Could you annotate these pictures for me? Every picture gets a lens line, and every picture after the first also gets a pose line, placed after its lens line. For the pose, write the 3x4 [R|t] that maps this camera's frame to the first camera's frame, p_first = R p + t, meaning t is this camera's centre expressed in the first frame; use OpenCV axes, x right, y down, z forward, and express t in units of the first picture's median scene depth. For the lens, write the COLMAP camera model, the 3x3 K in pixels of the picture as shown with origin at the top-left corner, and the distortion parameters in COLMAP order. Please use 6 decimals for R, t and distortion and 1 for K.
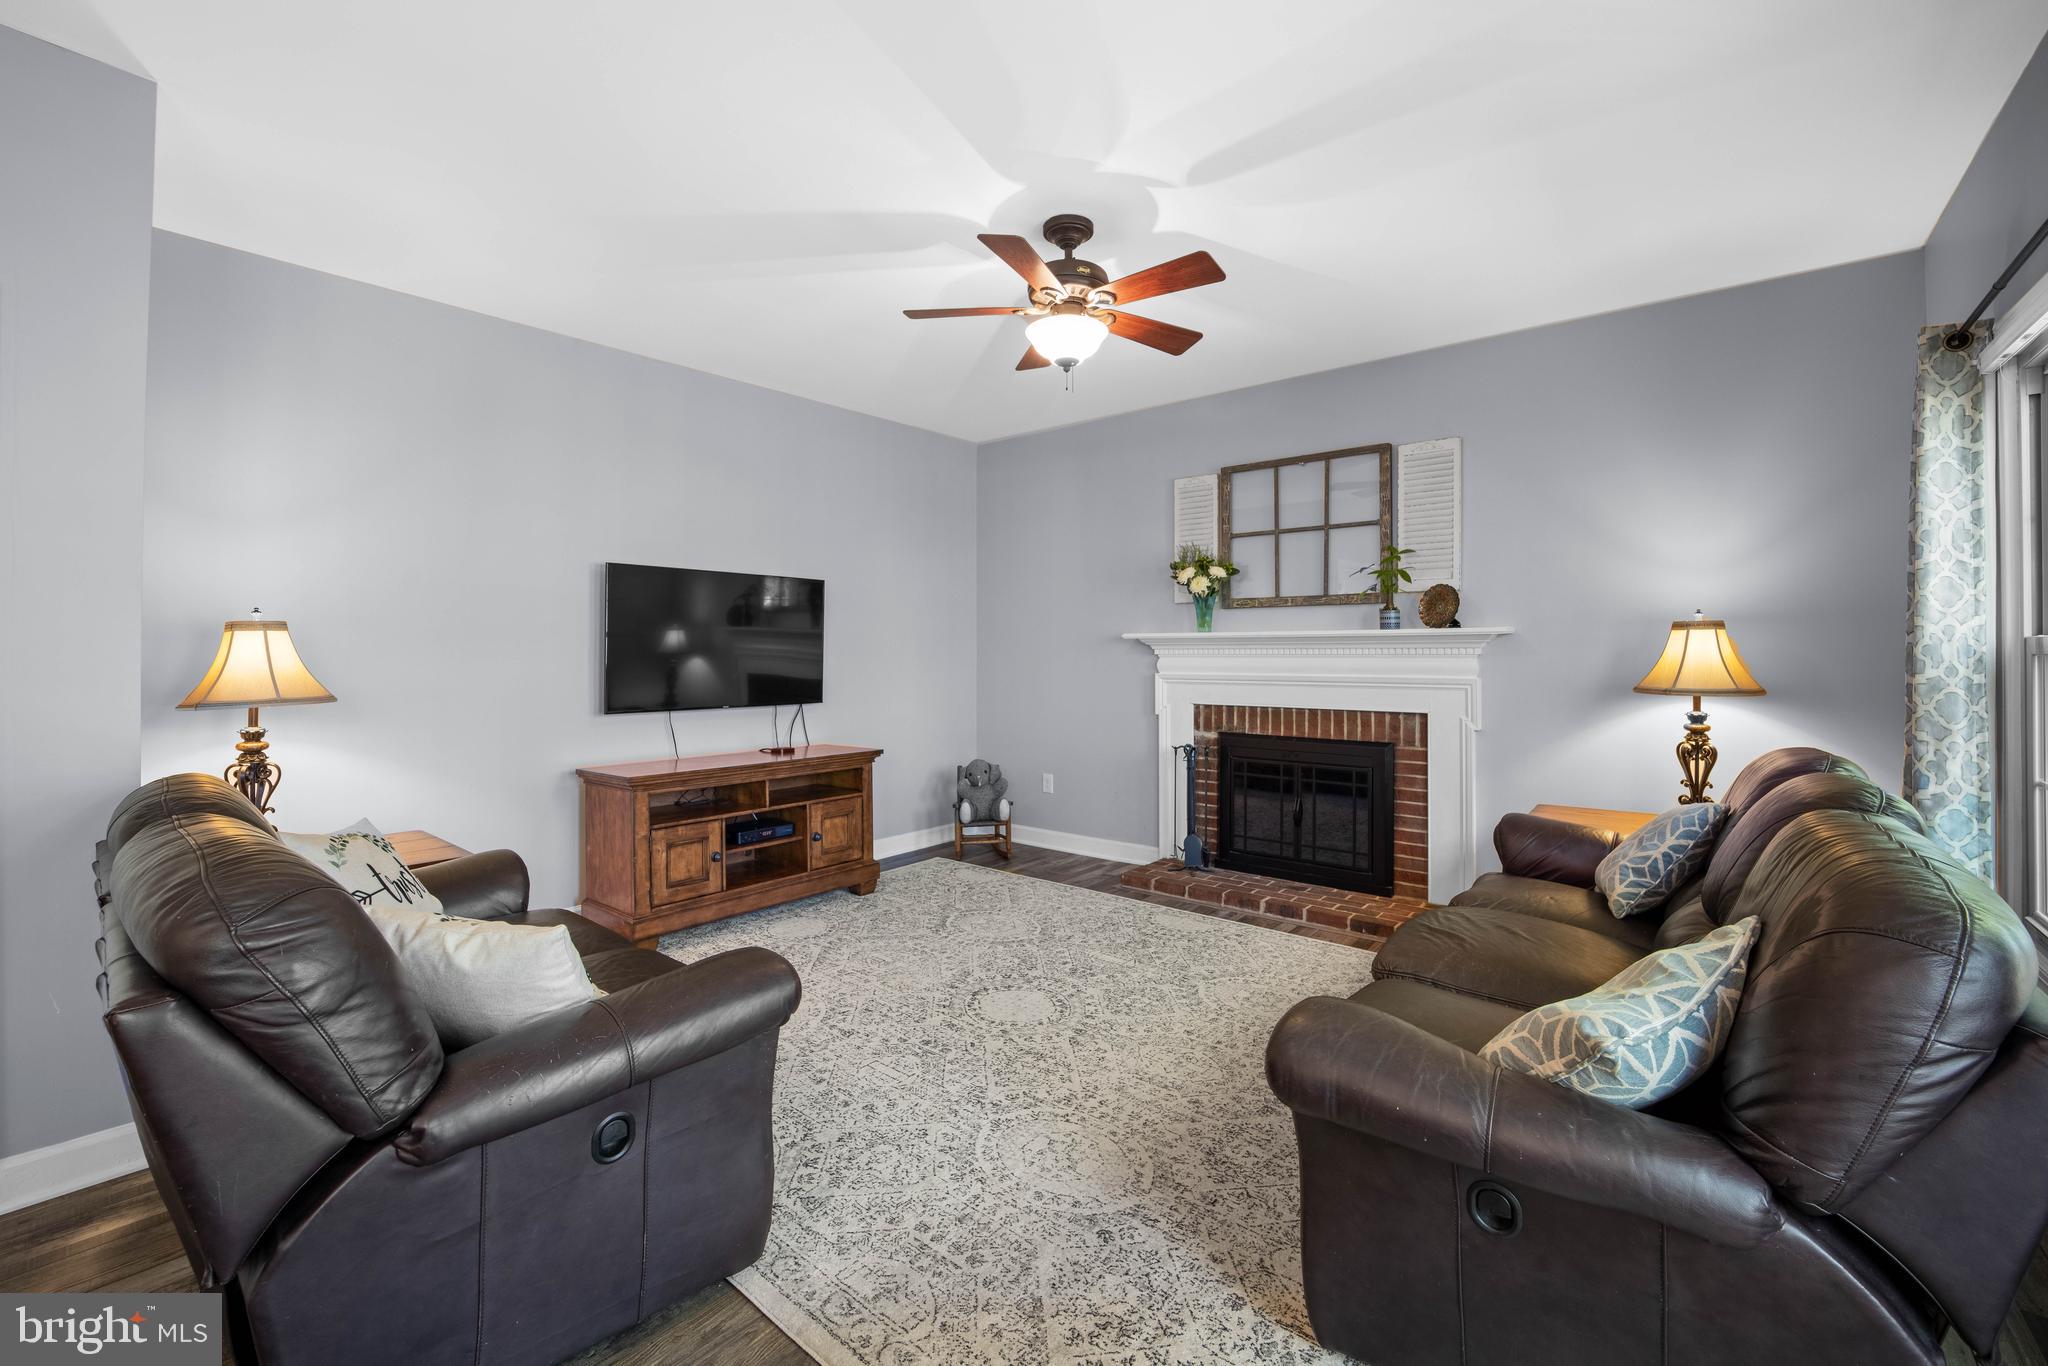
lens RADIAL K [[826.9, 0, 1046.3], [0, 826.9, 641.8], [0, 0, 1]] dist [-0.021189, -0.000574]
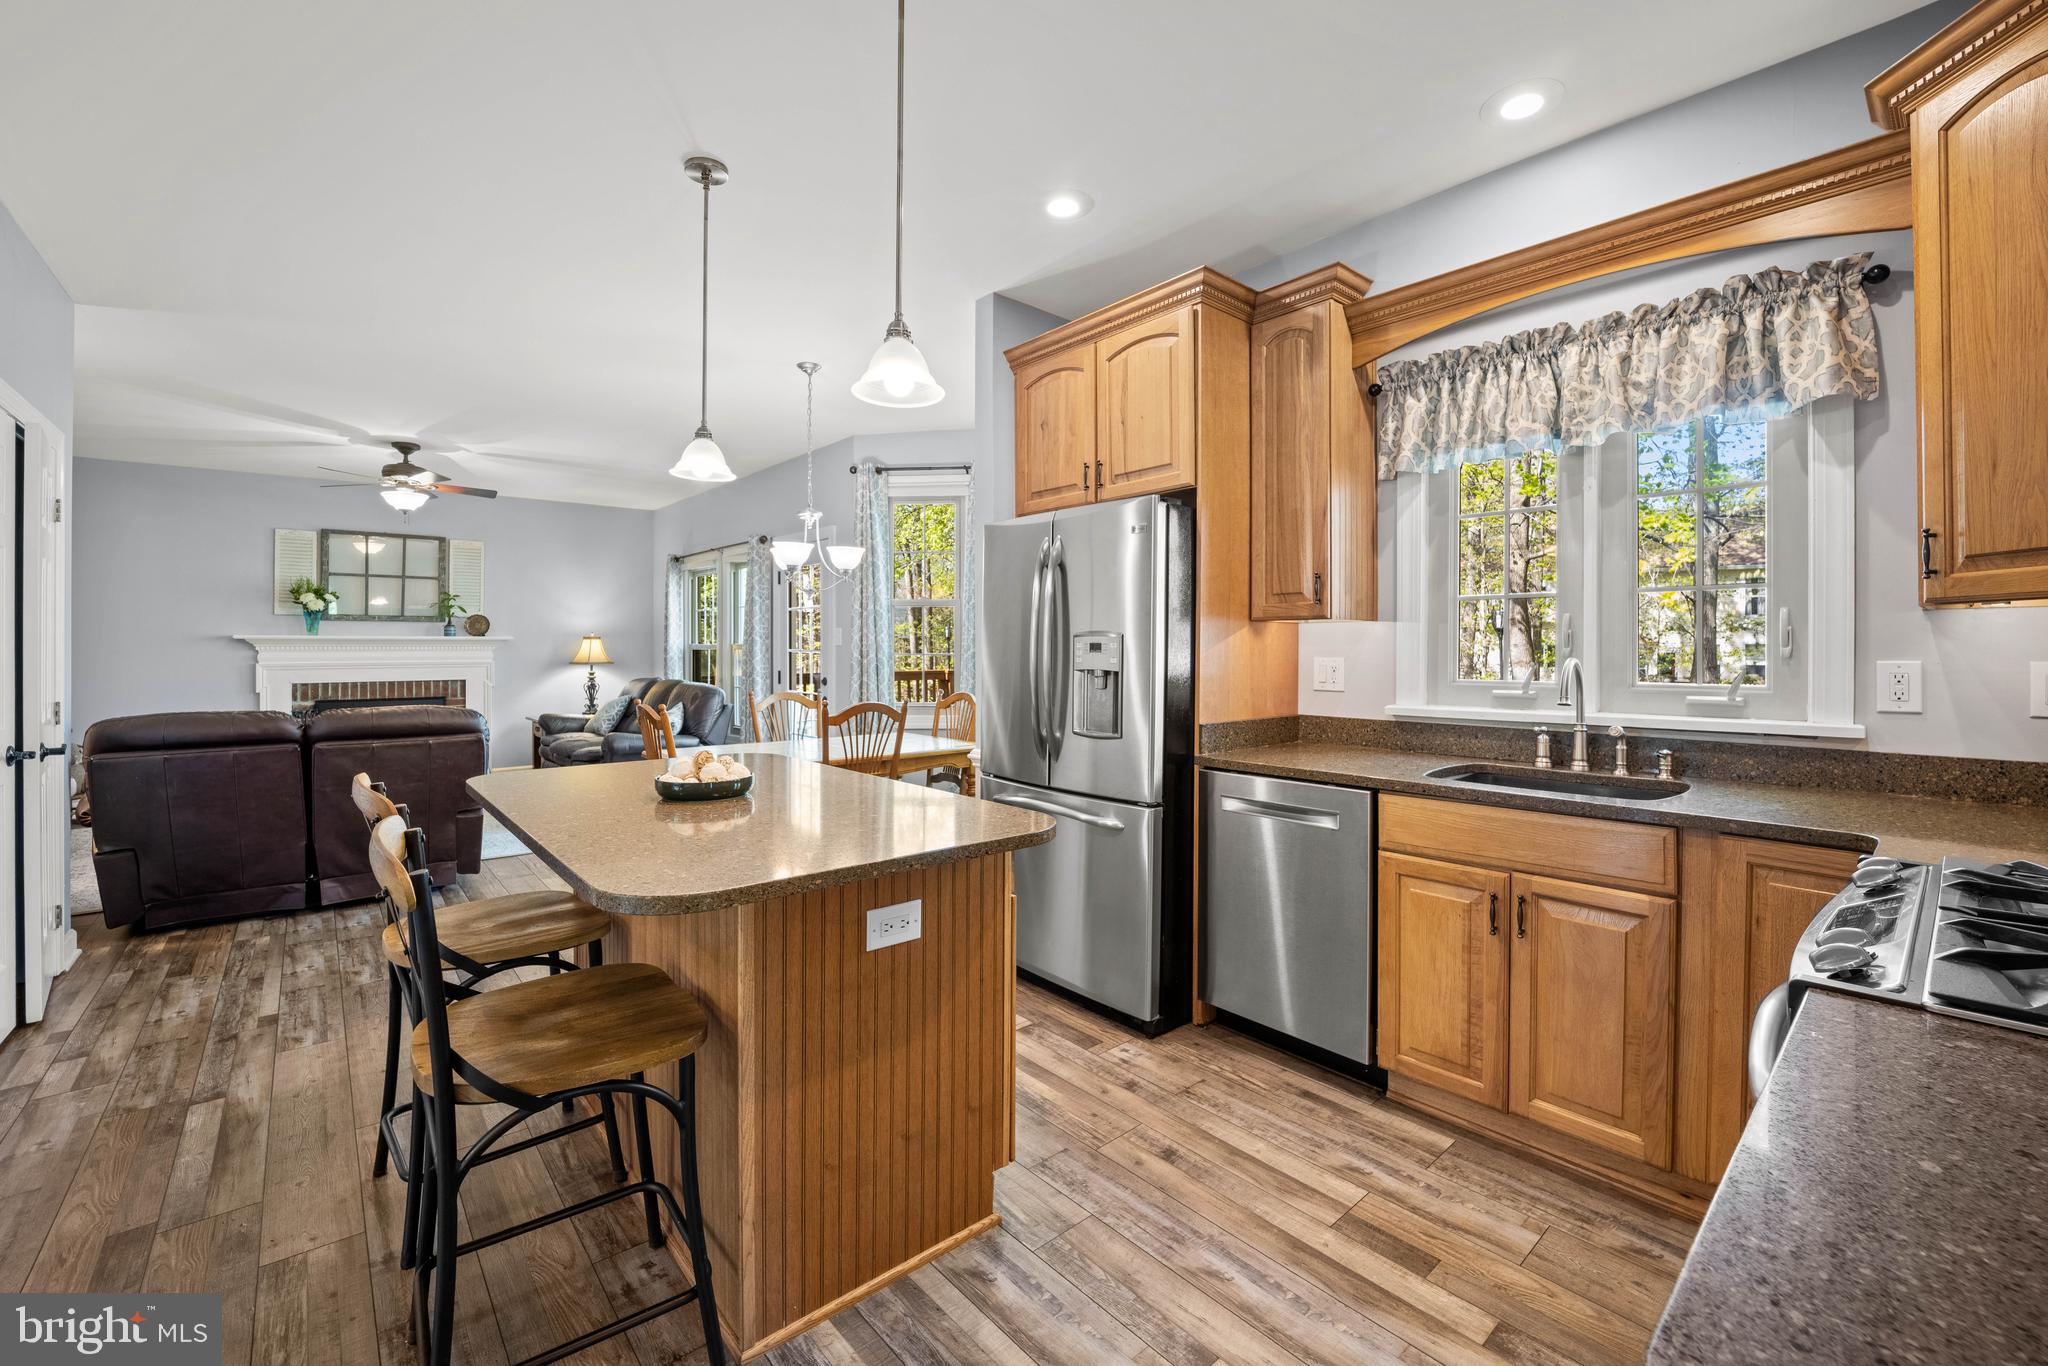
lens RADIAL K [[826.9, 0, 1030.2], [0, 826.9, 654.7], [0, 0, 1]] dist [-0.021189, -0.000574]
pose [[0.162535, -0.006739, 0.986680, -1.217426], [-0.010813, 0.999904, 0.008611, -0.003424], [-0.986644, -0.012069, 0.162447, -0.628499]]
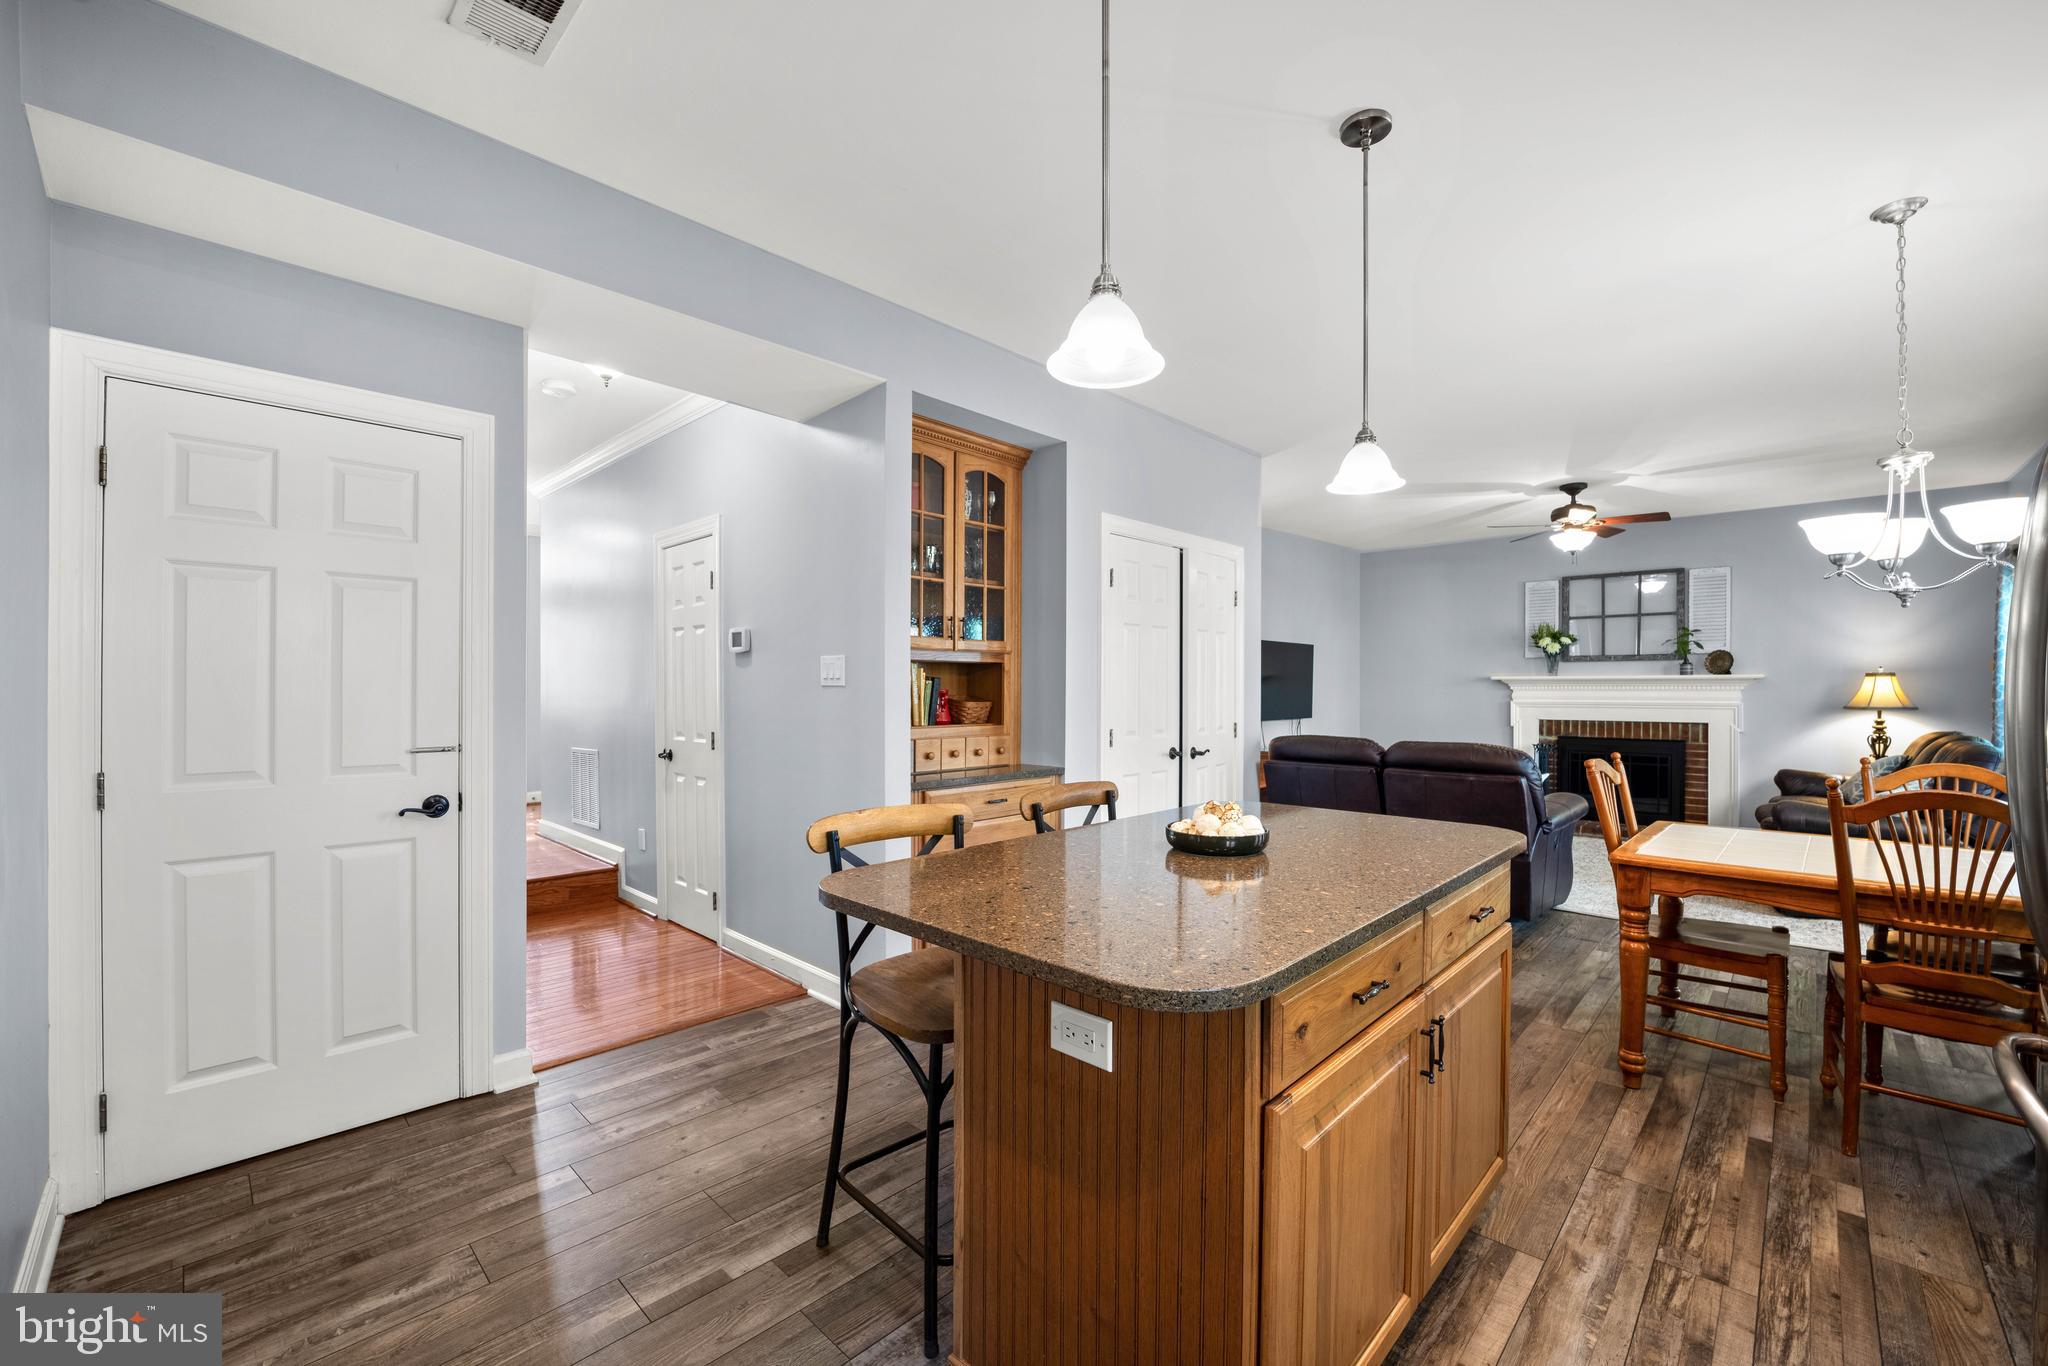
lens RADIAL K [[826.9, 0, 1032.7], [0, 826.9, 685.3], [0, 0, 1]] dist [-0.021189, -0.000574]
pose [[0.997505, 0.001157, -0.070587, -0.834025], [-0.000592, 0.999968, 0.008026, -0.006497], [0.070594, -0.007964, 0.997473, -0.817249]]
